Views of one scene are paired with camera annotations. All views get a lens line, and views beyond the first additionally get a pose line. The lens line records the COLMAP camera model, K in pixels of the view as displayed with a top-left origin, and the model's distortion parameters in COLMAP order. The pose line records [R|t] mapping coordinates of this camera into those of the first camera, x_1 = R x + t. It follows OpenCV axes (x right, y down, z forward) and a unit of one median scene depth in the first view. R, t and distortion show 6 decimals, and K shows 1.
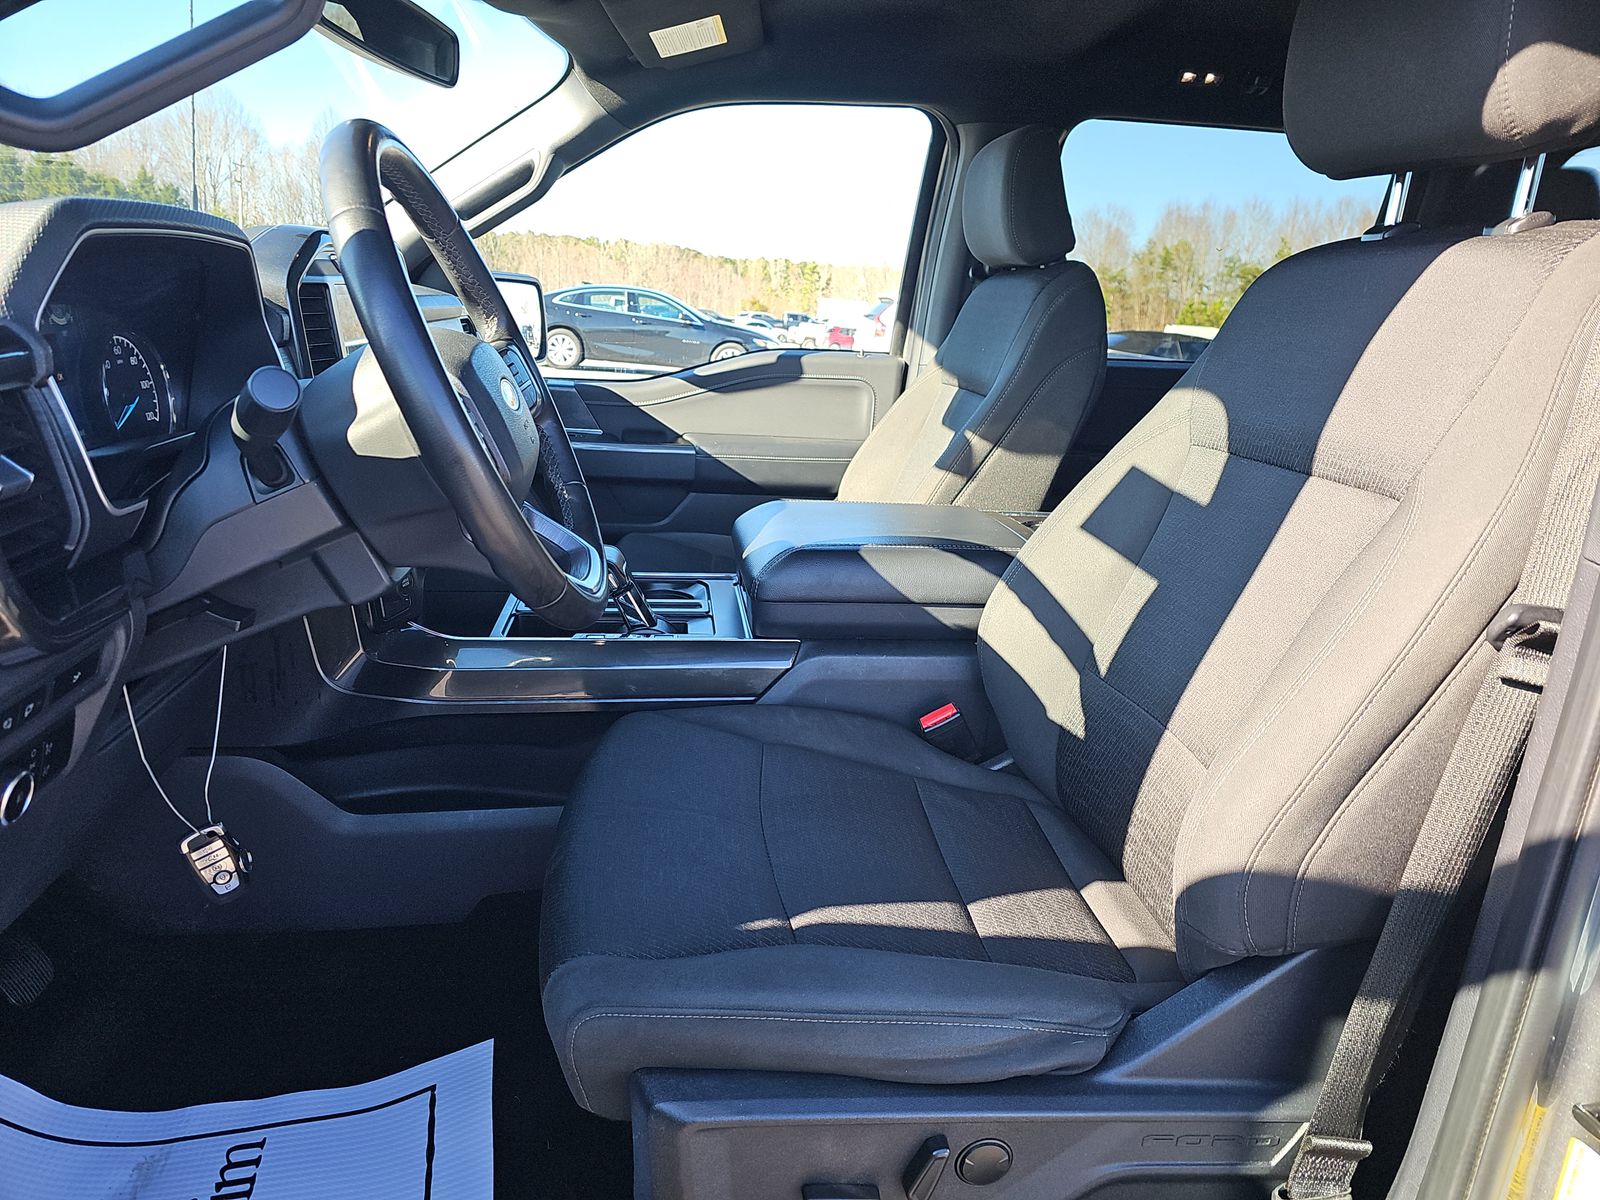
lens RADIAL K [[1072.7, 0, 800.0], [0, 1072.7, 600.0], [0, 0, 1]] dist [0.066359, -0.081484]
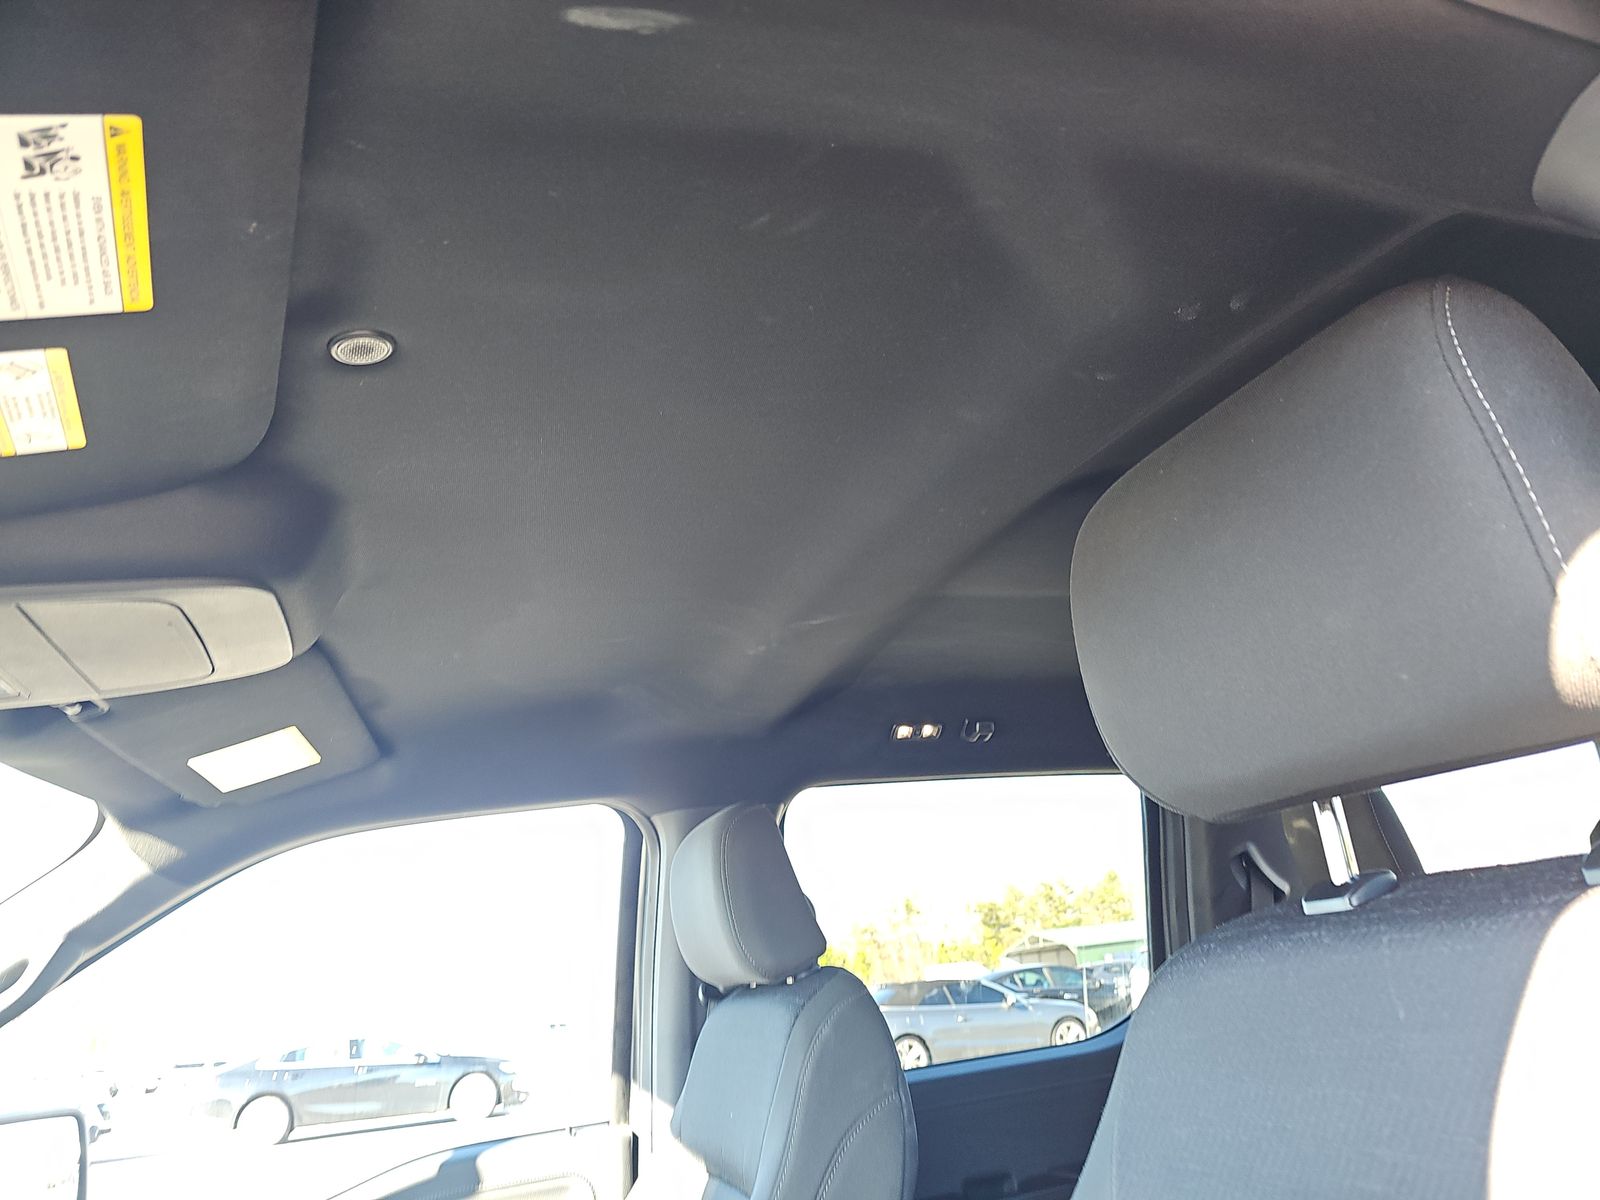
lens RADIAL K [[1072.7, 0, 800.0], [0, 1072.7, 600.0], [0, 0, 1]] dist [0.066359, -0.081484]
pose [[0.964653, -0.086167, 0.249037, 0.063174], [0.213597, 0.809145, -0.547413, -0.102440], [-0.154338, 0.581257, 0.798949, 0.239411]]
